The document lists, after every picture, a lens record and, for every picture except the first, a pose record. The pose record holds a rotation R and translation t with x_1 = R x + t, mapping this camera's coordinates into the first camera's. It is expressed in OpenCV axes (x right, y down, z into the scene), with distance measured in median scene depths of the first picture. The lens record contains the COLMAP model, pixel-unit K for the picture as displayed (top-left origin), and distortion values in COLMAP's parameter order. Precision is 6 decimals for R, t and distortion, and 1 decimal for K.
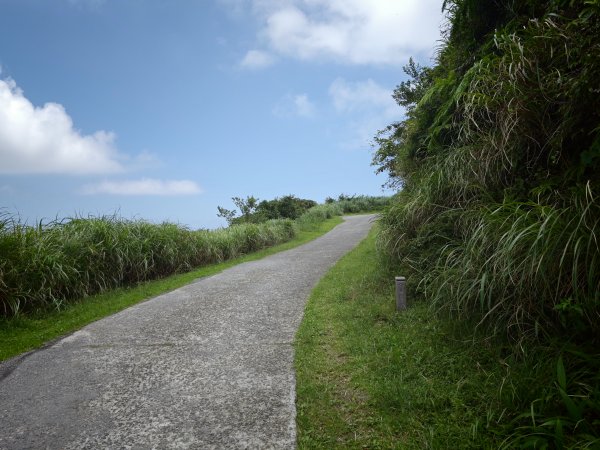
lens RADIAL K [[406.0, 0, 307.0], [0, 406.0, 216.7], [0, 0, 1]] dist [0.008002, -0.002009]
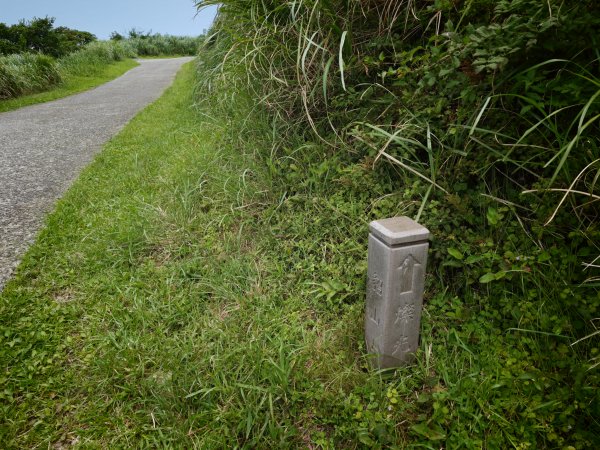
lens RADIAL K [[406.0, 0, 307.0], [0, 406.0, 216.7], [0, 0, 1]] dist [0.008002, -0.002009]
pose [[0.897133, -0.126025, 0.423403, 0.013286], [-0.028979, 0.939591, 0.341070, 0.009233], [-0.440809, -0.318255, 0.839286, 0.110970]]
